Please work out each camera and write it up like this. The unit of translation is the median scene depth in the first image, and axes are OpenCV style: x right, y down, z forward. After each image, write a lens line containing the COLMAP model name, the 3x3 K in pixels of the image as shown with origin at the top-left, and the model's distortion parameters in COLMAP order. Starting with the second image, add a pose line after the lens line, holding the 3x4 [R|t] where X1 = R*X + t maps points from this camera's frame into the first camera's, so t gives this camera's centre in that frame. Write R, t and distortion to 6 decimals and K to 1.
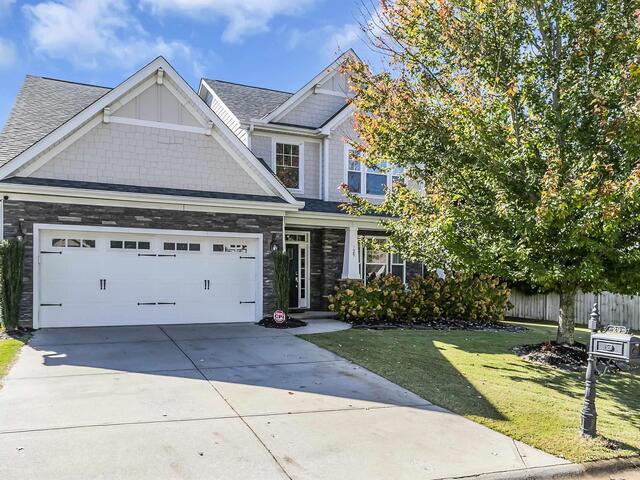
lens RADIAL K [[450.5, 0, 319.9], [0, 450.5, 240.5], [0, 0, 1]] dist [-0.000680, -0.000005]
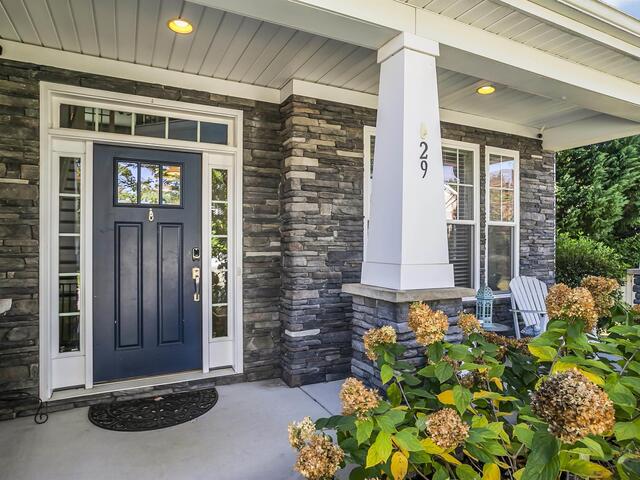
lens RADIAL K [[391.2, 0, 319.6], [0, 391.2, 240.7], [0, 0, 1]] dist [0.008784, 0.009024]
pose [[0.998662, -0.003201, 0.051608, 0.014746], [-0.001302, 0.996208, 0.086989, 0.042523], [-0.051691, -0.086940, 0.994872, 0.746046]]
